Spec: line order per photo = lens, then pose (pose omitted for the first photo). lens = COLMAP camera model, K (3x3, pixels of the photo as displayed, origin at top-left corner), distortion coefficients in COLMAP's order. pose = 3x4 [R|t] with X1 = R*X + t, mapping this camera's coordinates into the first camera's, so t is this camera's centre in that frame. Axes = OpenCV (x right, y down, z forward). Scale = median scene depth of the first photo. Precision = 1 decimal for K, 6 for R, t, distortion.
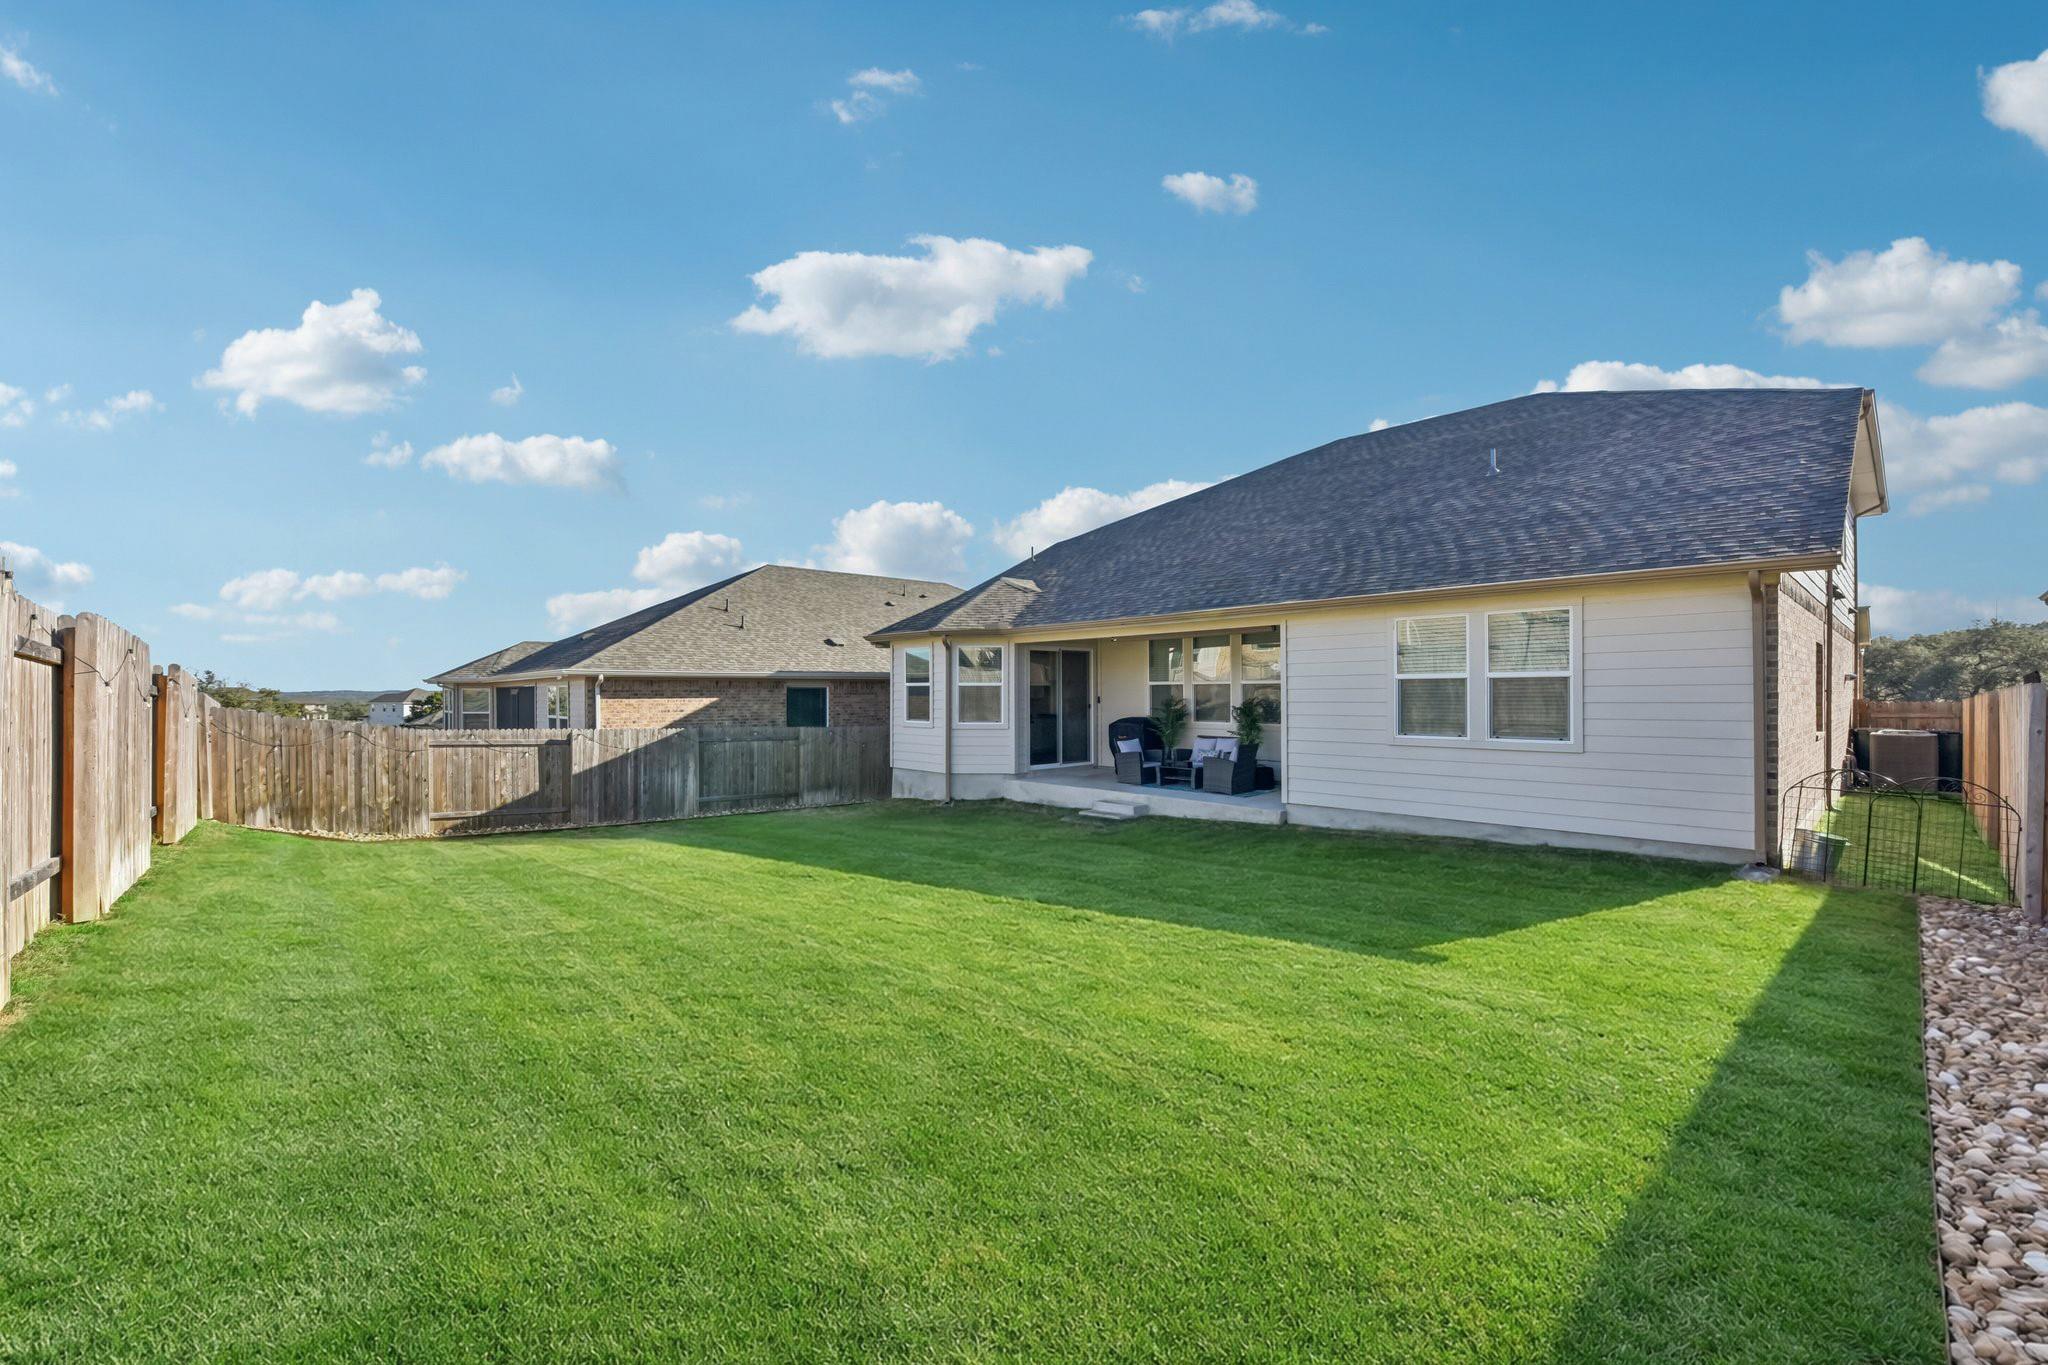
lens RADIAL K [[808.4, 0, 1029.4], [0, 808.4, 687.9], [0, 0, 1]] dist [-0.002394, -0.000896]
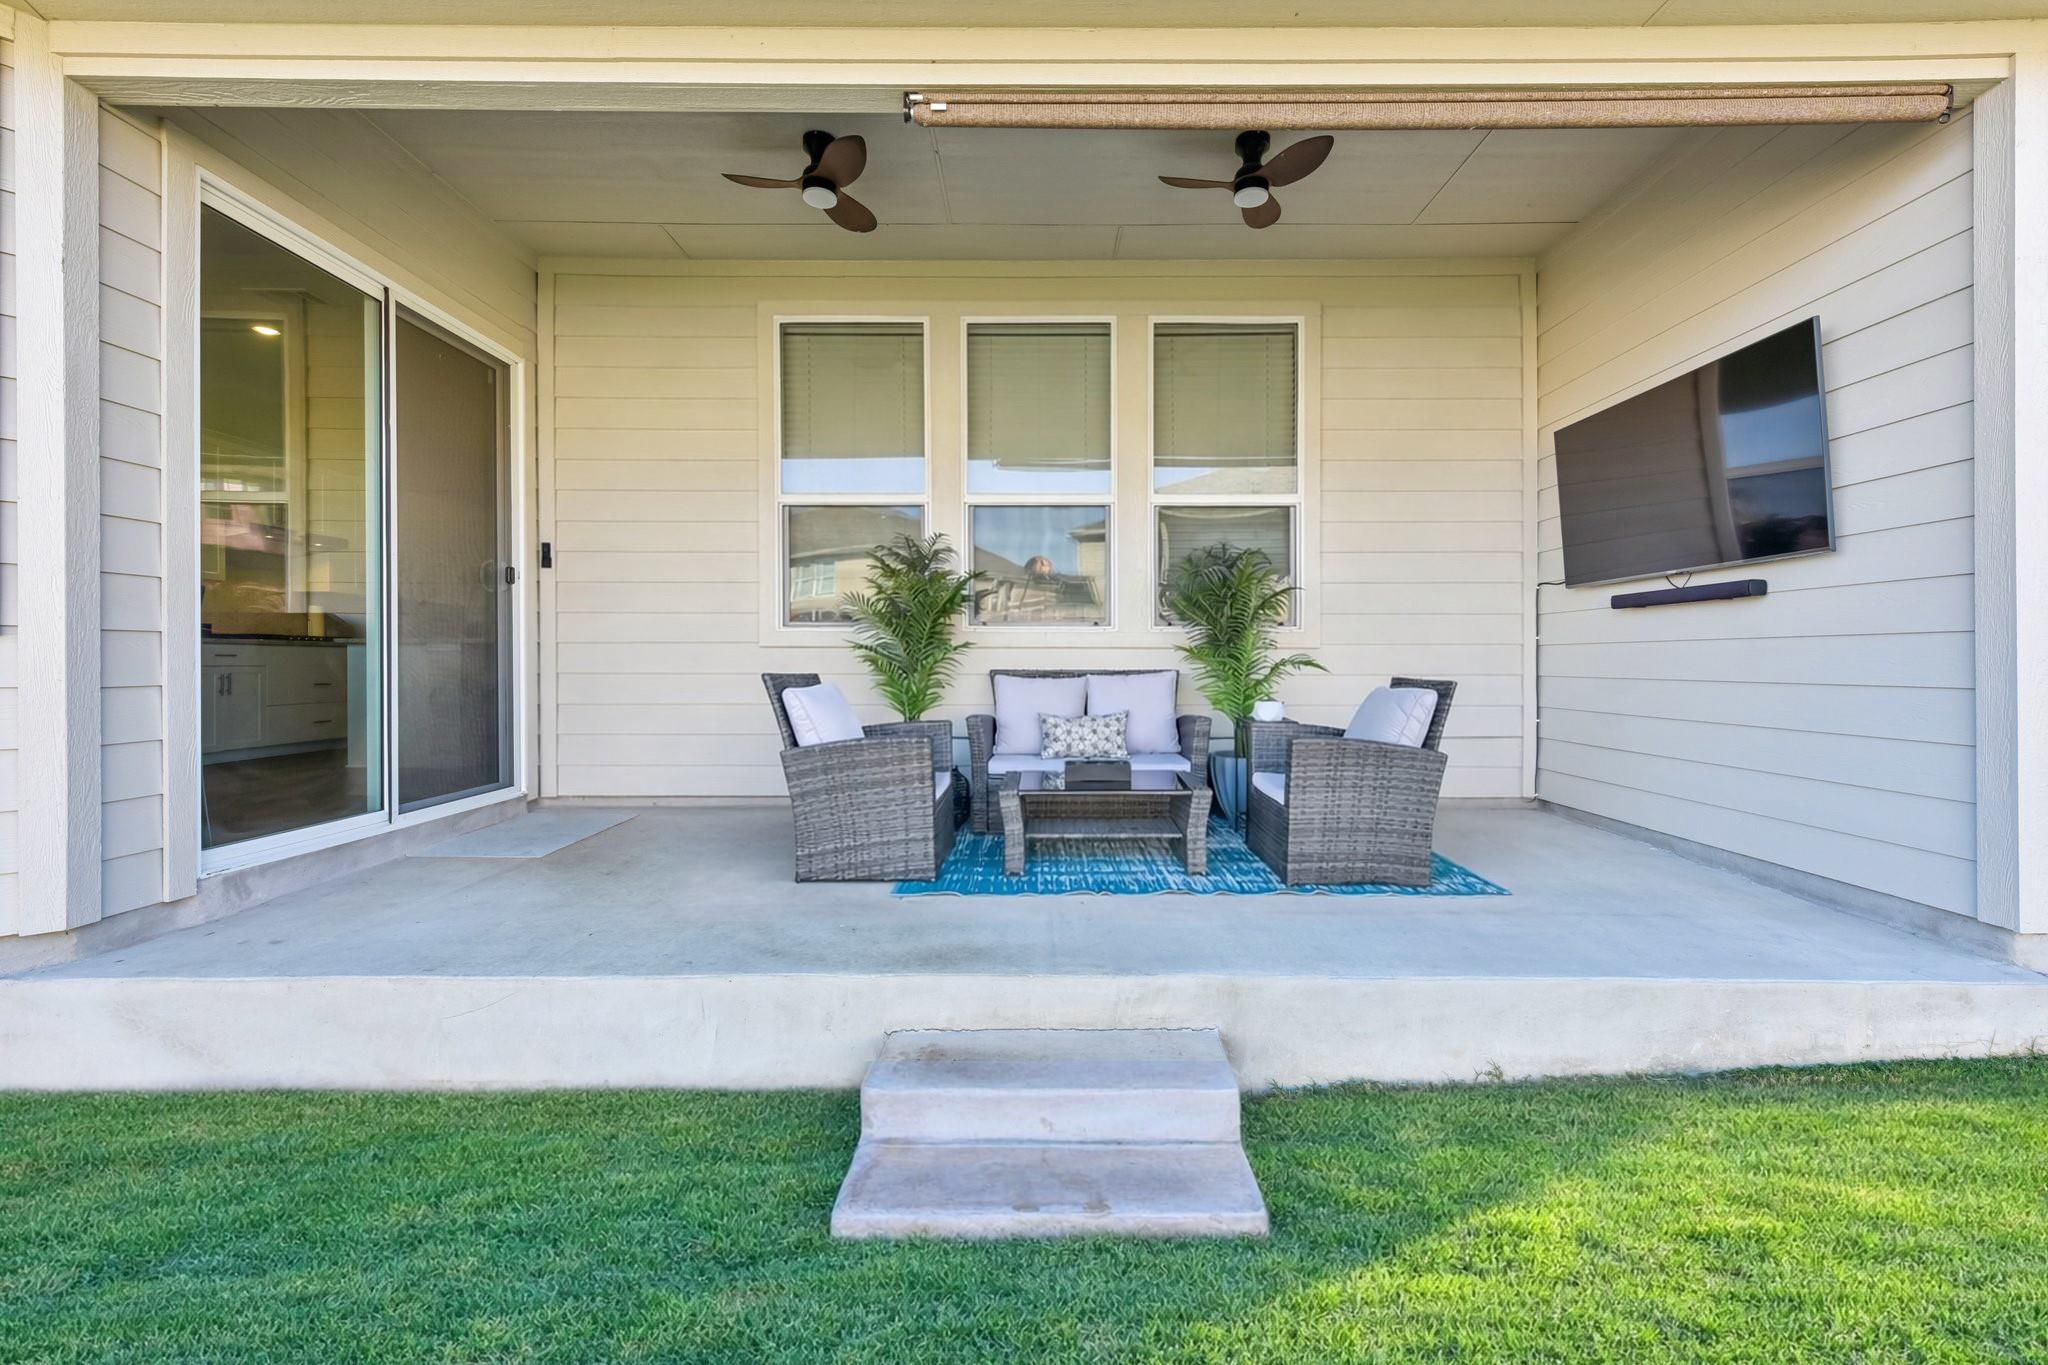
lens RADIAL K [[808.4, 0, 1022.3], [0, 808.4, 678.6], [0, 0, 1]] dist [-0.002394, -0.000896]
pose [[0.691676, -0.012893, 0.722093, -0.000595], [-0.000390, 0.999834, 0.018225, 0.054438], [-0.722208, -0.012888, 0.691556, 0.747617]]
